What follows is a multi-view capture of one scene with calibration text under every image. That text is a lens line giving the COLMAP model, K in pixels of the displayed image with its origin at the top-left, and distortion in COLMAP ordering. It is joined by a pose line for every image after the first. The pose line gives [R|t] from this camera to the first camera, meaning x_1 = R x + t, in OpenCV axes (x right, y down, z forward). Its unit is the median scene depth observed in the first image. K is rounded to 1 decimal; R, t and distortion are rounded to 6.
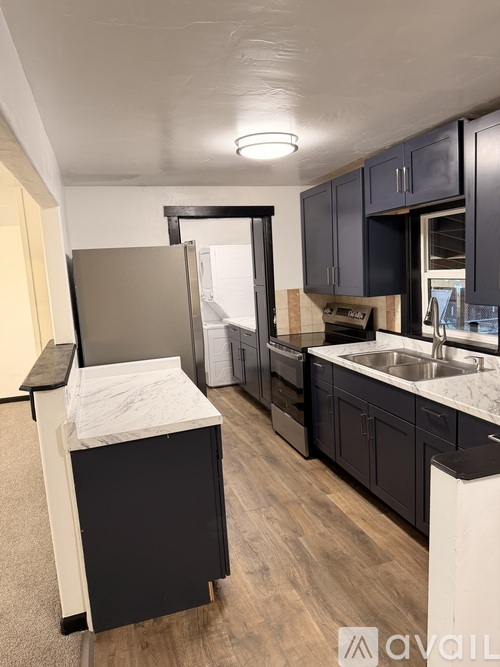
lens RADIAL K [[470.3, 0, 248.9], [0, 470.3, 337.3], [0, 0, 1]] dist [0.093236, -0.144249]
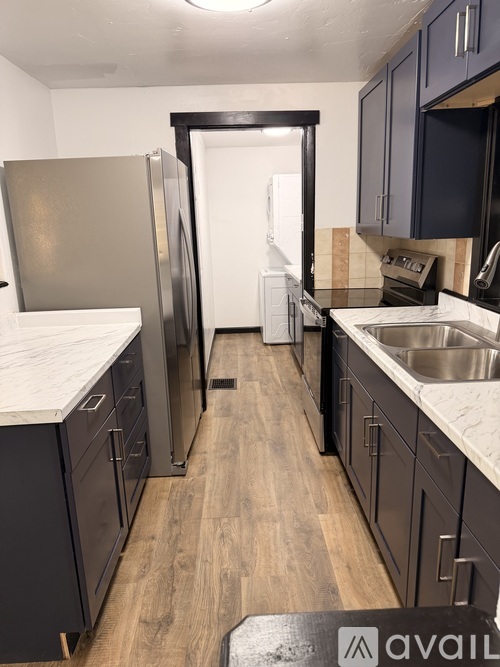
lens RADIAL K [[470.3, 0, 248.9], [0, 470.3, 337.3], [0, 0, 1]] dist [0.093236, -0.144249]
pose [[0.961874, 0.091690, -0.257665, 0.181425], [-0.062928, 0.991047, 0.117750, -0.011017], [0.266155, -0.097047, 0.959033, 0.248045]]
